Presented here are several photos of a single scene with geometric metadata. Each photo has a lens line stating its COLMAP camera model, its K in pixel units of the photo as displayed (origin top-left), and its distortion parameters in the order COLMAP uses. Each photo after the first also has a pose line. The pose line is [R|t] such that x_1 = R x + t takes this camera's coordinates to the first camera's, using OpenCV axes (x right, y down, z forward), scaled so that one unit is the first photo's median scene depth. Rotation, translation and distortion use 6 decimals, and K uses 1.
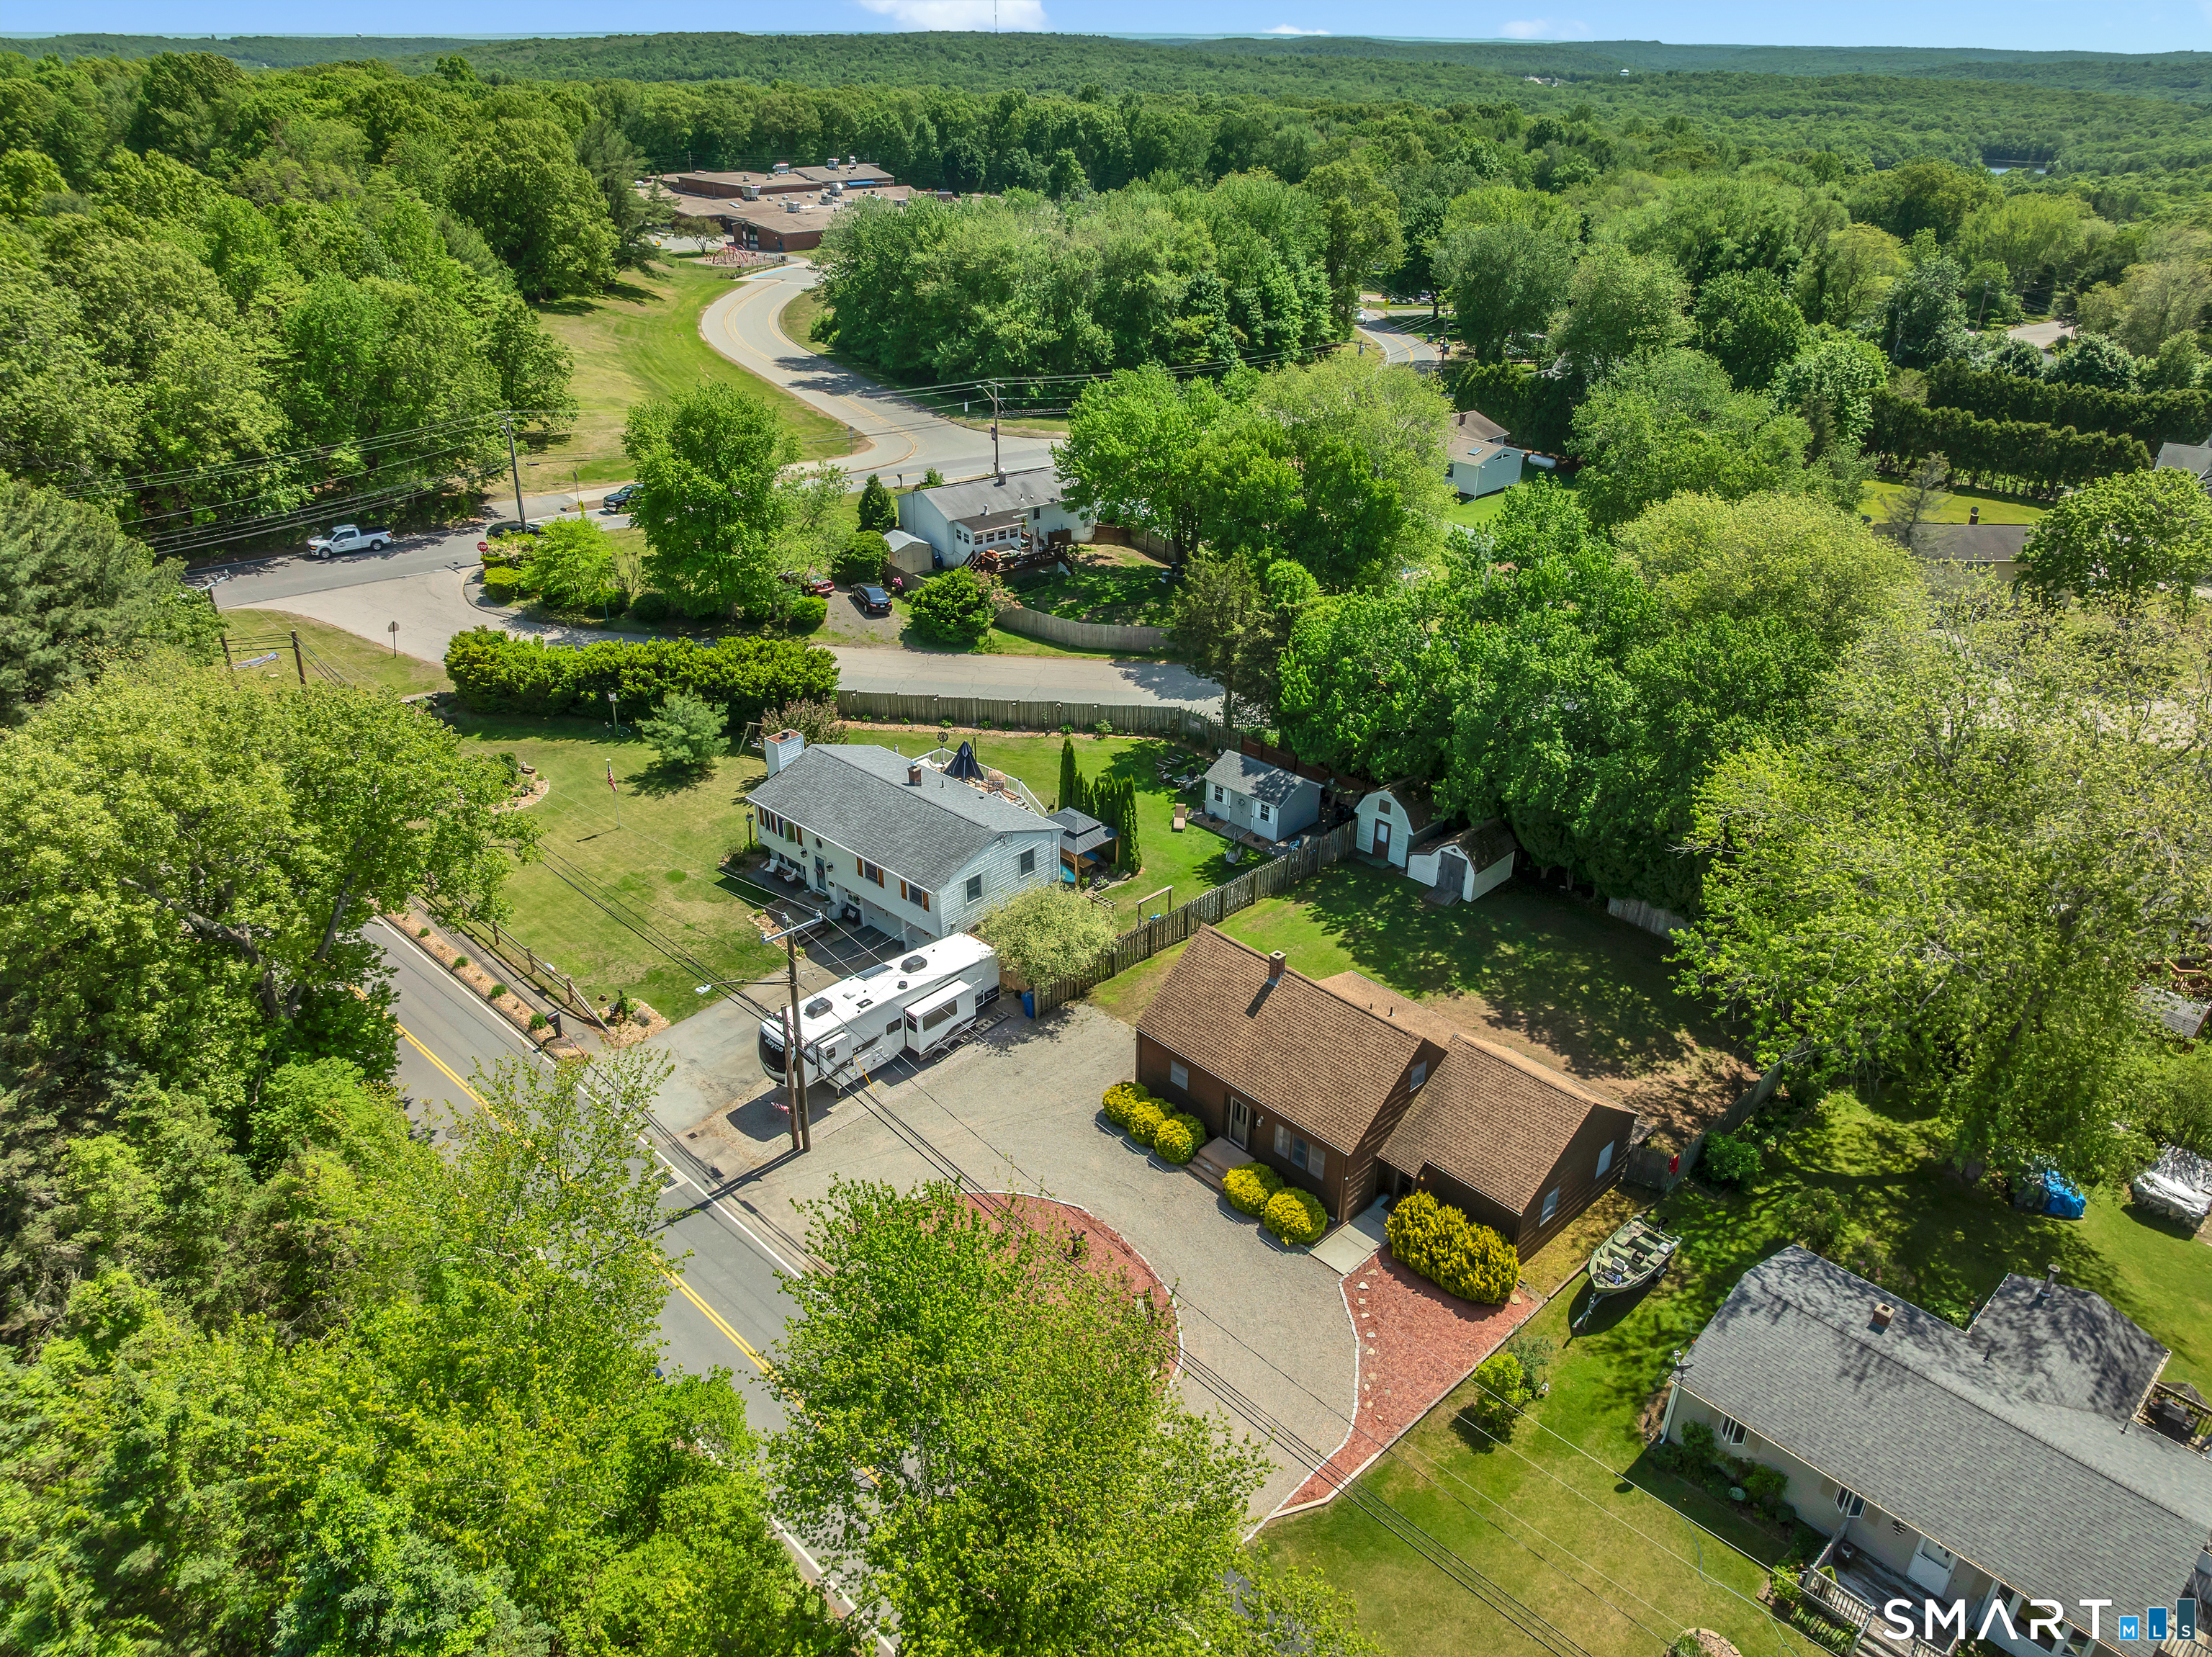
lens RADIAL K [[1567.2, 0, 1106.0], [0, 1567.2, 828.5], [0, 0, 1]] dist [-0.028057, -0.012011]
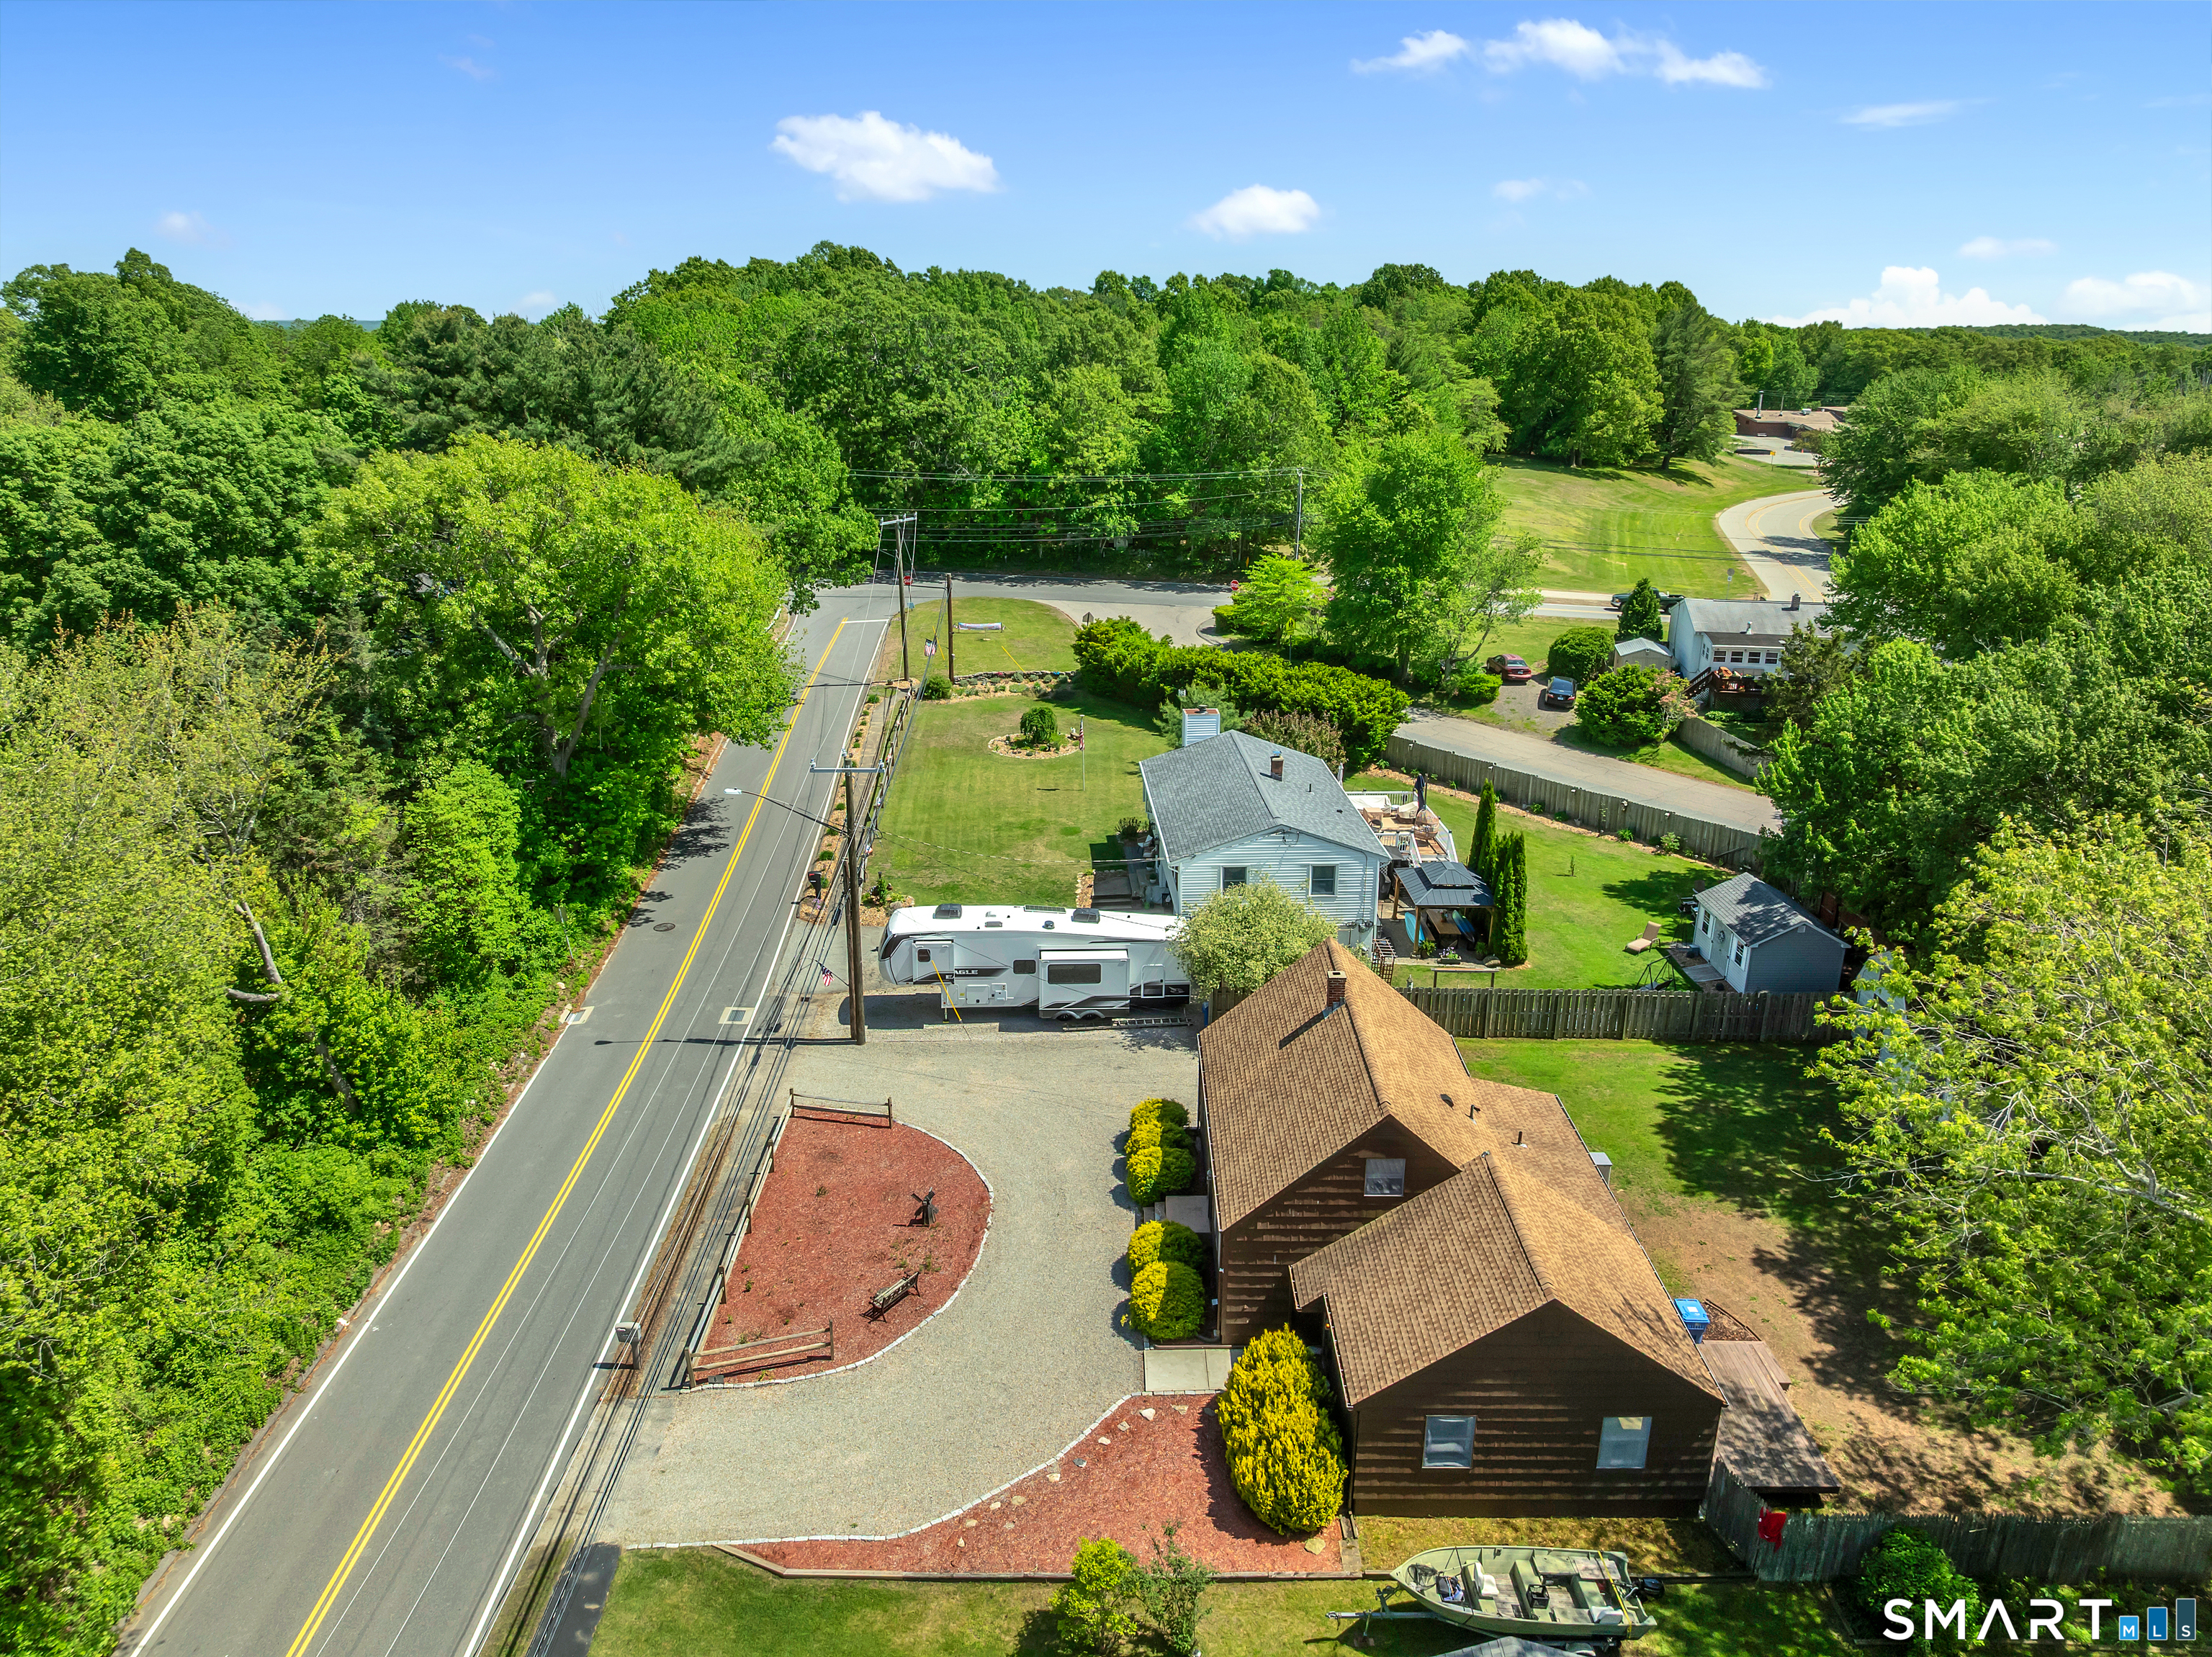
lens RADIAL K [[1567.2, 0, 1106.0], [0, 1567.2, 828.5], [0, 0, 1]] dist [-0.028057, -0.012011]
pose [[0.718489, 0.214430, -0.661660, 0.379145], [-0.321483, 0.945960, -0.042529, 0.063679], [0.616784, 0.243269, 0.748597, 0.300985]]
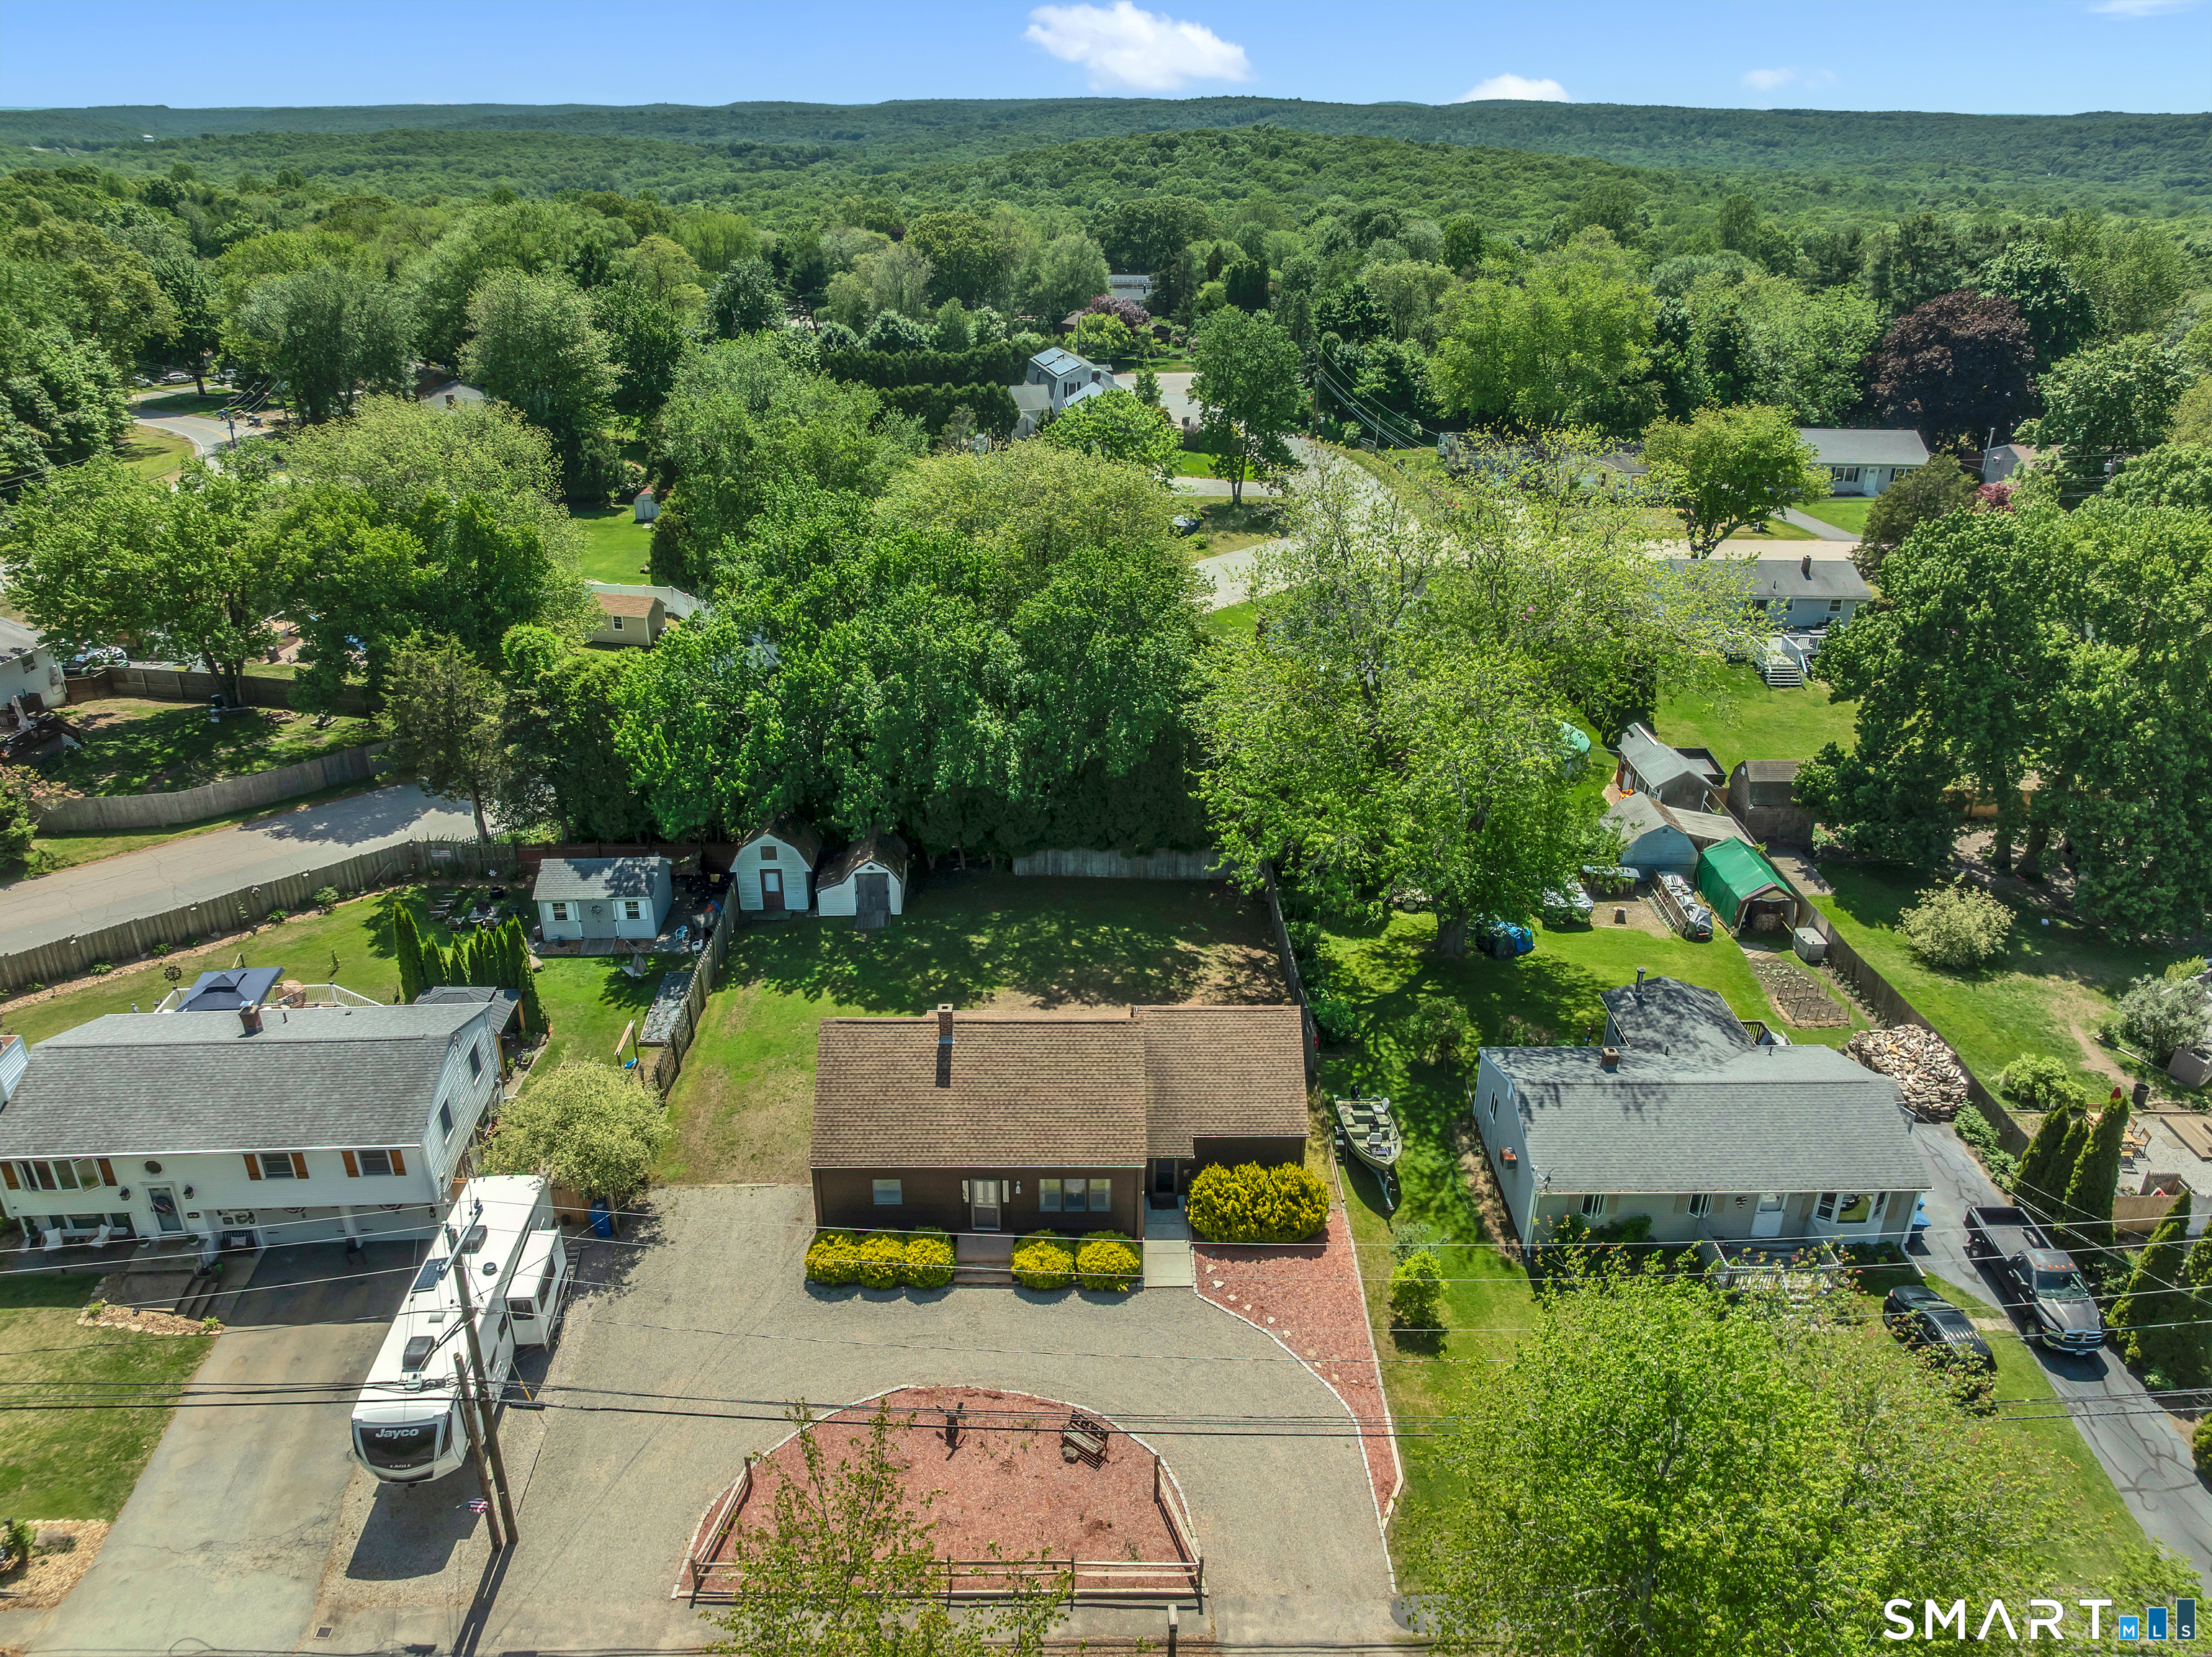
lens RADIAL K [[1567.2, 0, 1106.0], [0, 1567.2, 828.5], [0, 0, 1]] dist [-0.028057, -0.012011]
pose [[0.681375, -0.315051, 0.660659, -0.287813], [0.336386, 0.936439, 0.099630, -0.053273], [-0.650056, 0.154352, 0.744045, 0.218522]]
